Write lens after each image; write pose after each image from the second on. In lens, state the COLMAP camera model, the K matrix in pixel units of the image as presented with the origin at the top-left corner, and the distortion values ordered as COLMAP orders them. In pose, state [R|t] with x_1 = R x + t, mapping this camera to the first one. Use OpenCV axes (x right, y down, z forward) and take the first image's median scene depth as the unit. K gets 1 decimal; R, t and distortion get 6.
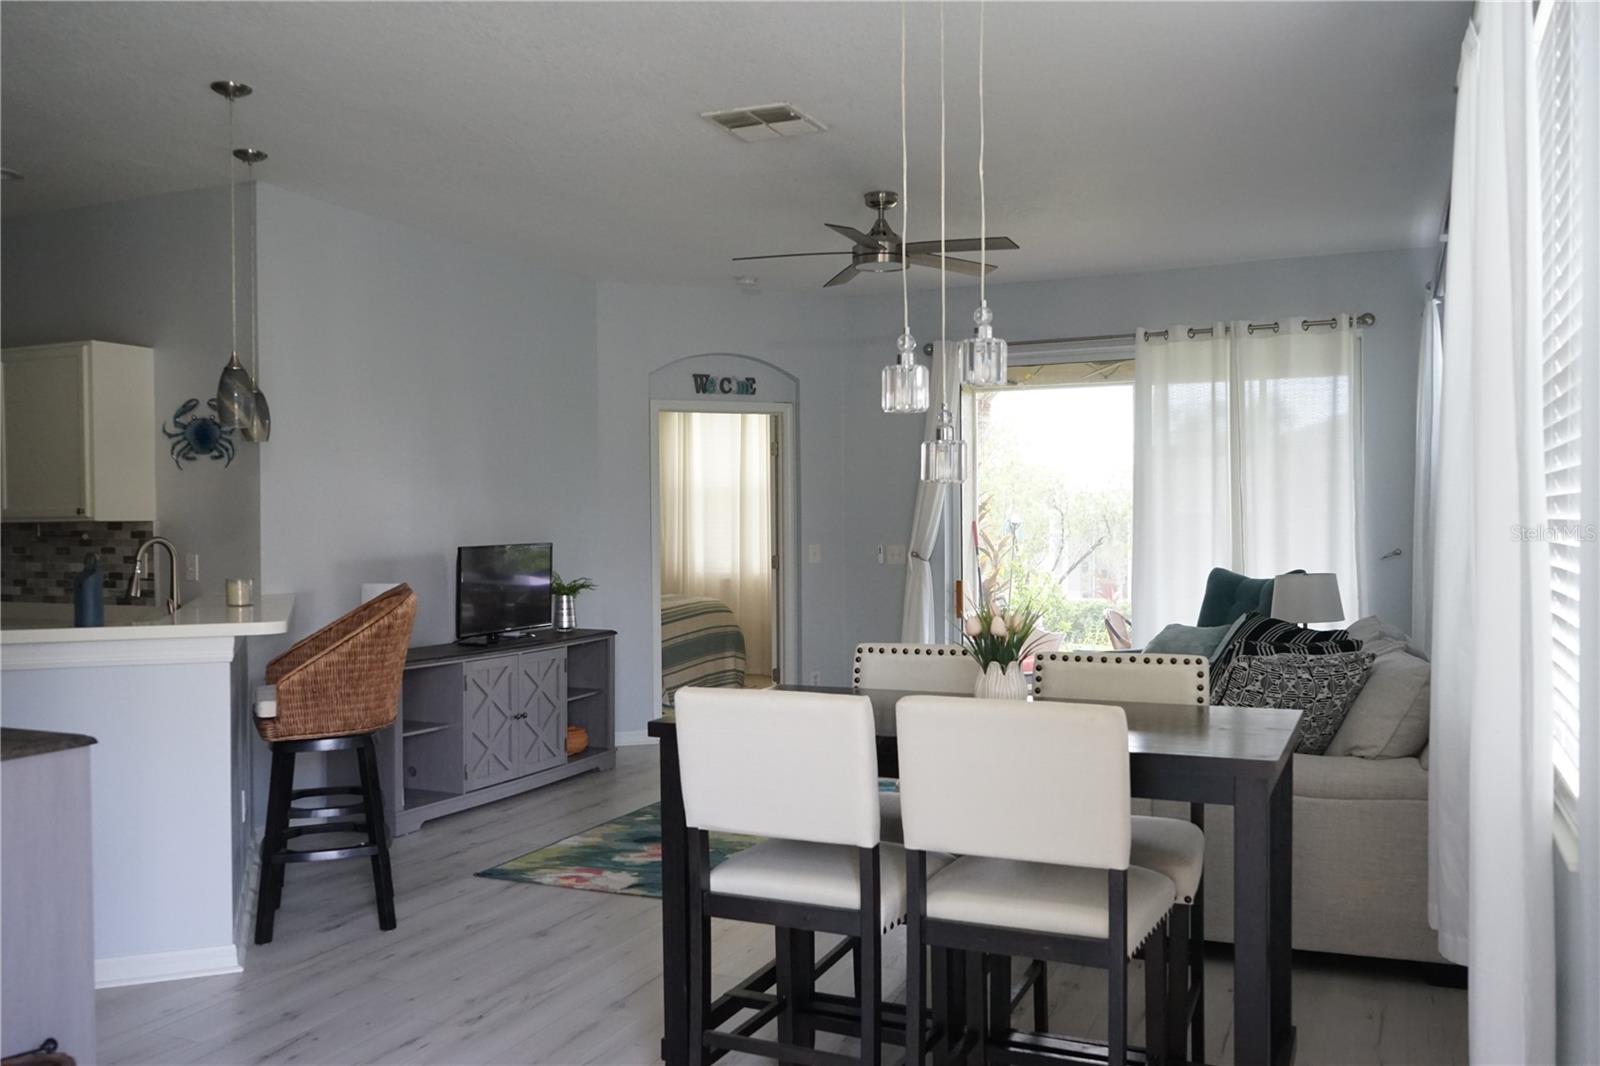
lens RADIAL K [[1326.7, 0, 803.6], [0, 1326.7, 531.2], [0, 0, 1]] dist [-0.008038, 0.014736]
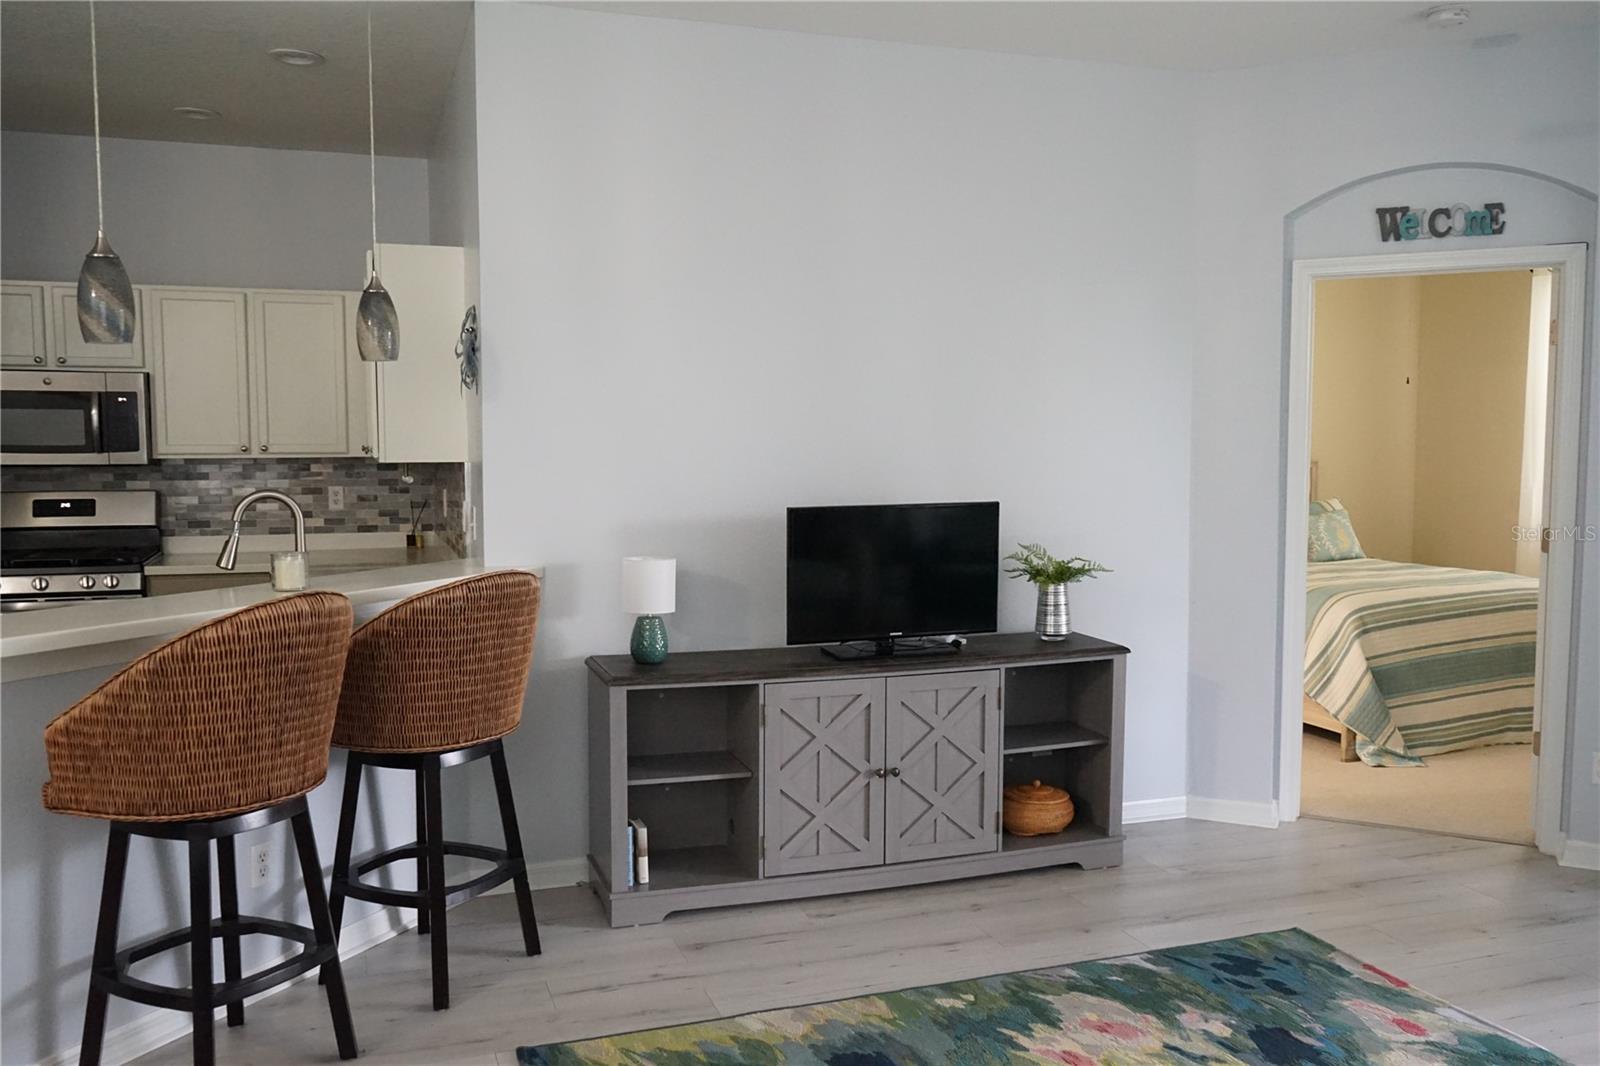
lens RADIAL K [[1326.7, 0, 796.9], [0, 1326.7, 545.6], [0, 0, 1]] dist [-0.008038, 0.014736]
pose [[0.684270, 0.061118, -0.726663, 0.200413], [-0.006884, 0.996979, 0.077372, -0.018301], [0.729196, -0.047941, 0.682623, 0.489223]]
